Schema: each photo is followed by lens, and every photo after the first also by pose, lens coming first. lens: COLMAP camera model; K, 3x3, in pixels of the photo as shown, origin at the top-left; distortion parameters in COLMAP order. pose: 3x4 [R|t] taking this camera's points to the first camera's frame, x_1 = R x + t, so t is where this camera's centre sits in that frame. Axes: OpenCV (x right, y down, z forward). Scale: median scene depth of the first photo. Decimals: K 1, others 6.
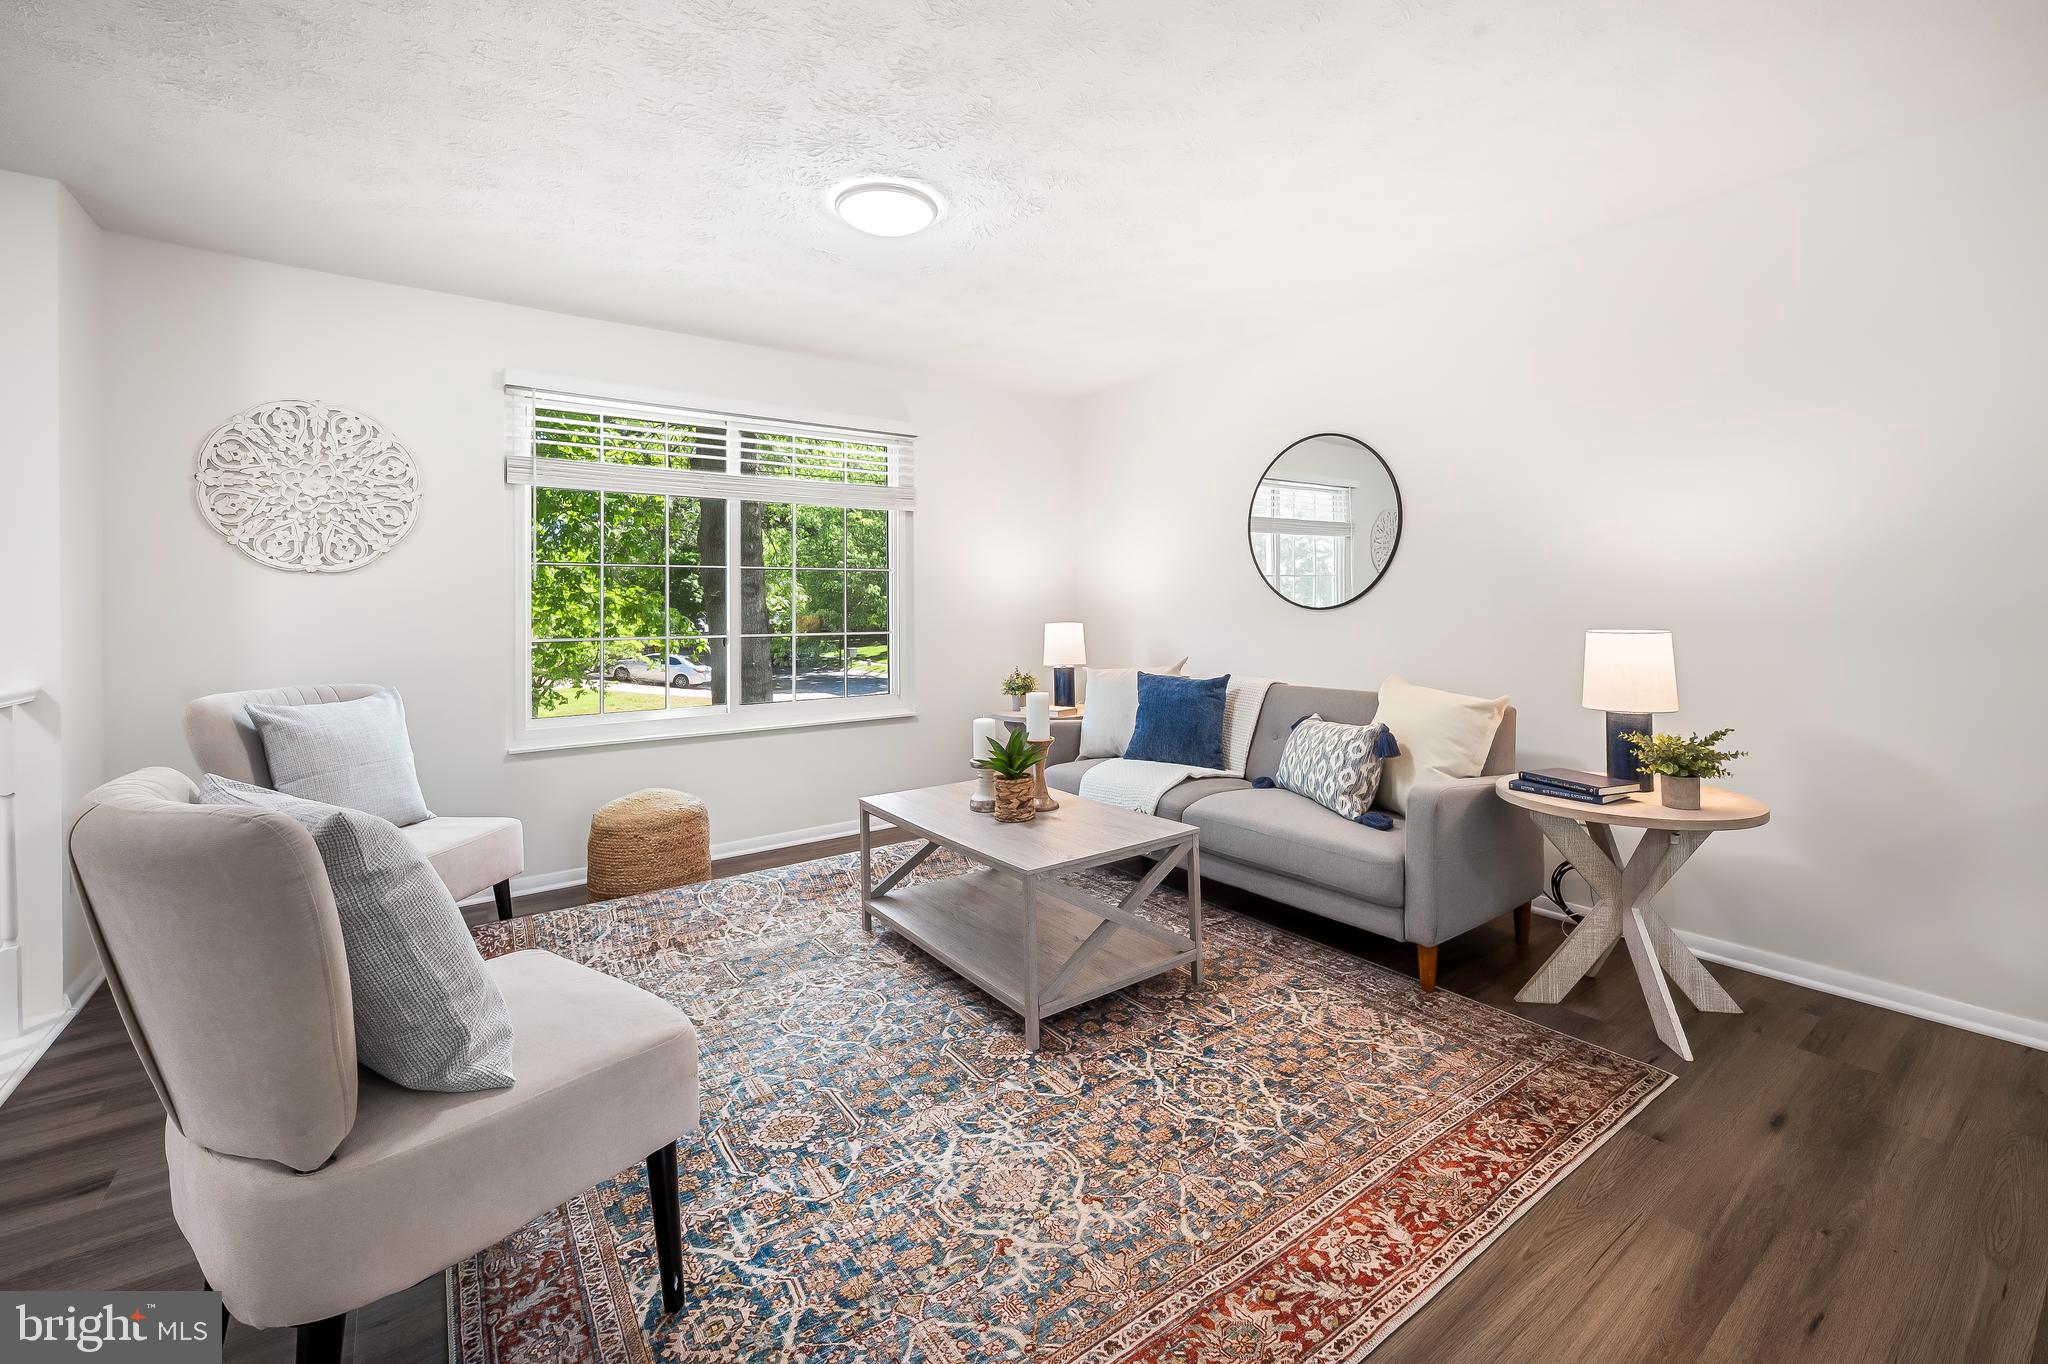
lens RADIAL K [[841.4, 0, 1030.7], [0, 841.4, 608.2], [0, 0, 1]] dist [-0.002752, 0.001059]
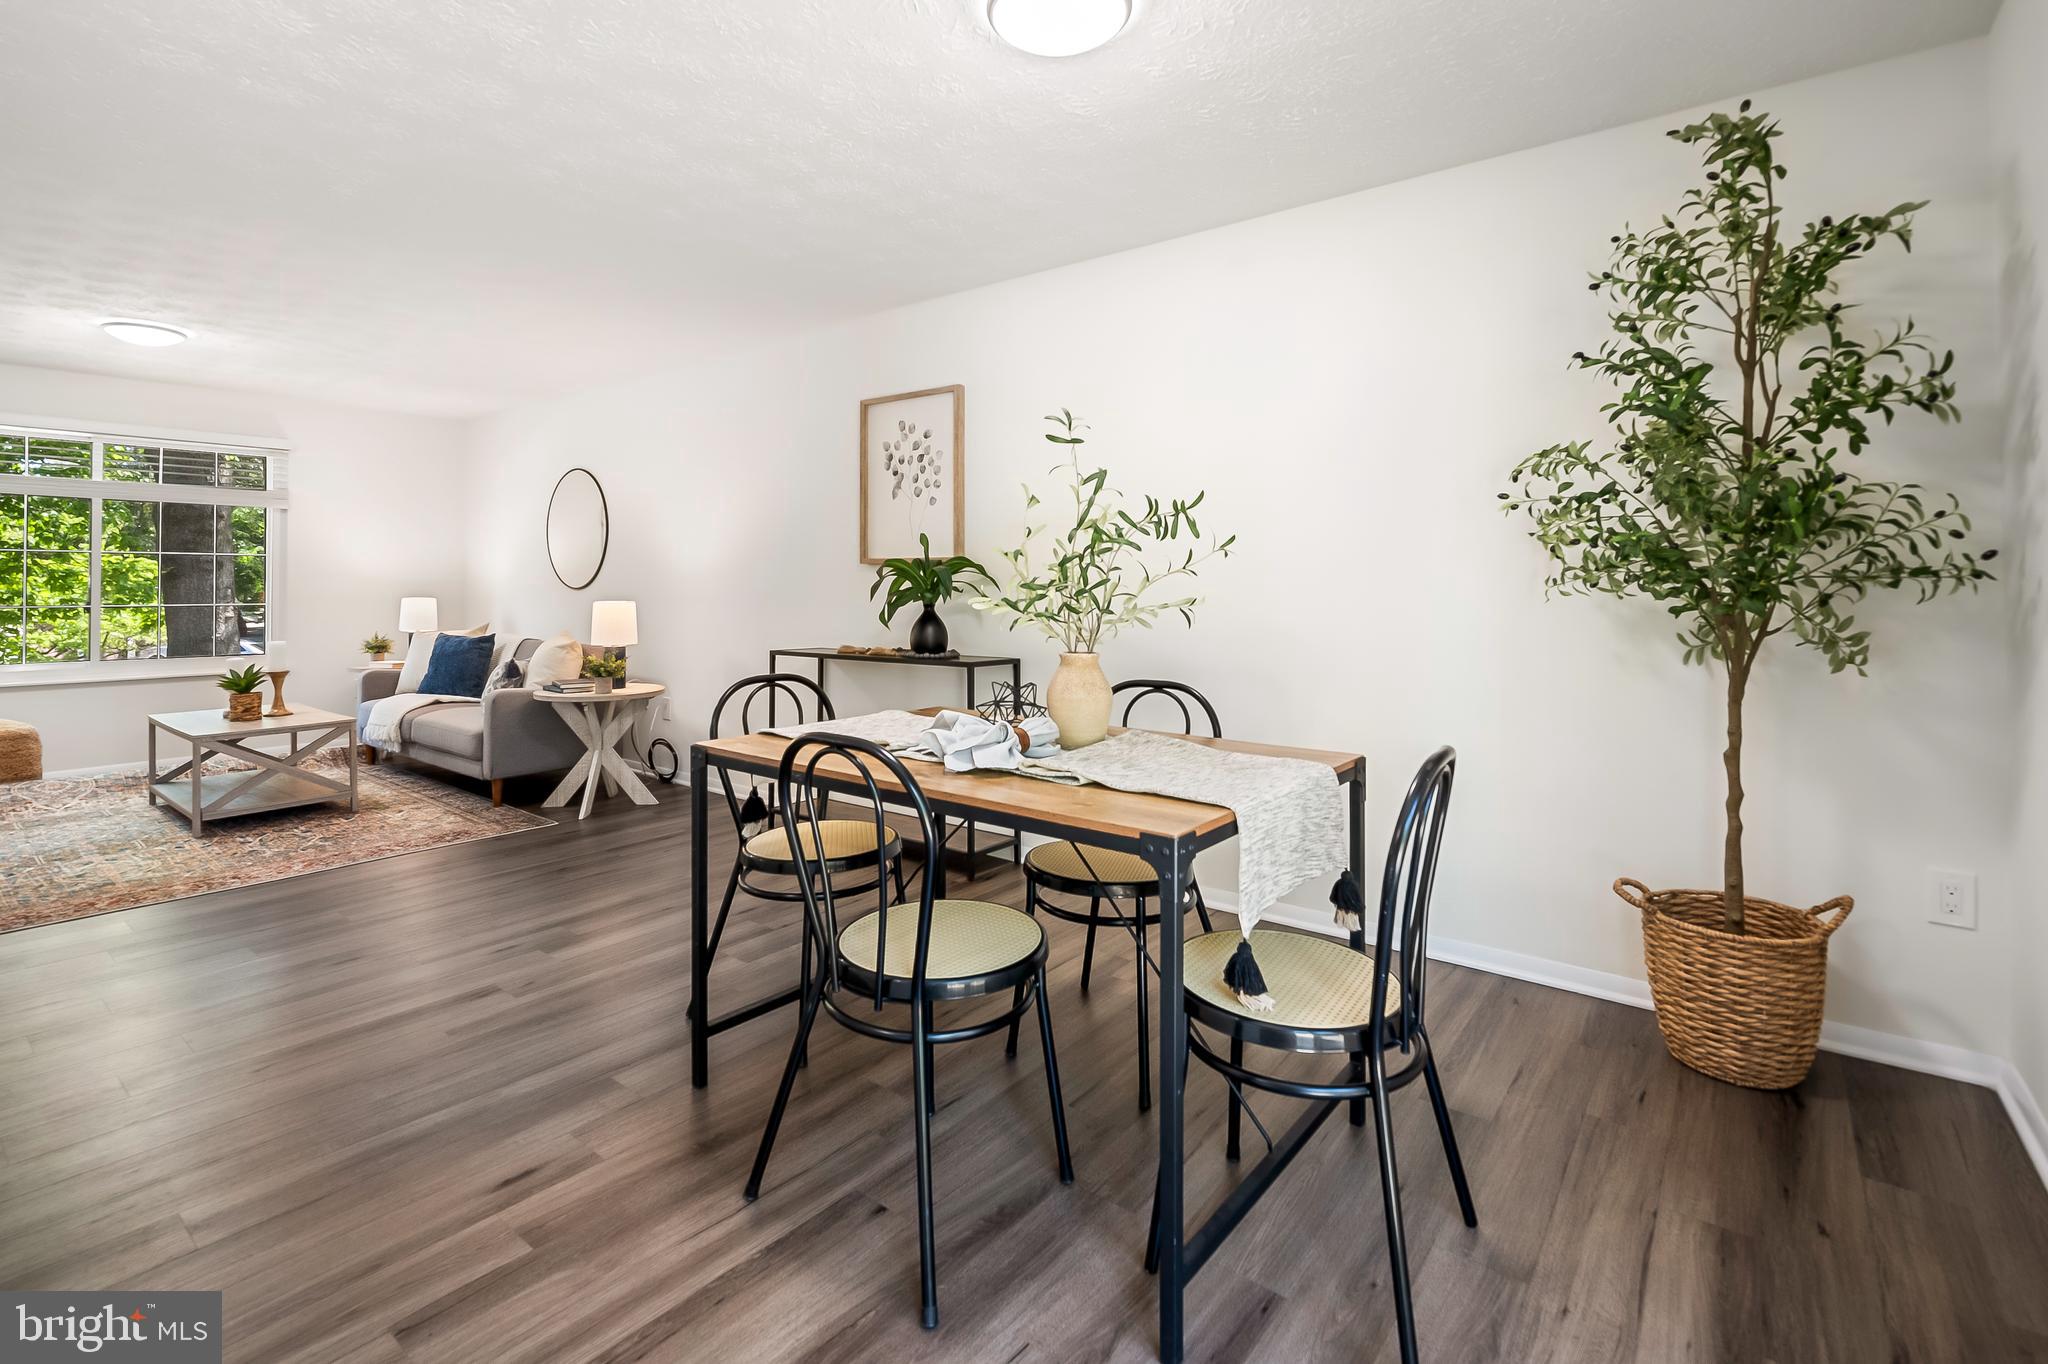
lens RADIAL K [[952.2, 0, 1015.6], [0, 952.2, 584.1], [0, 0, 1]] dist [-0.001737, -0.000176]
pose [[0.966800, 0.010021, 0.255337, 1.098681], [-0.008517, 0.999939, -0.006997, -0.003362], [-0.255392, 0.004590, 0.966827, -1.303359]]
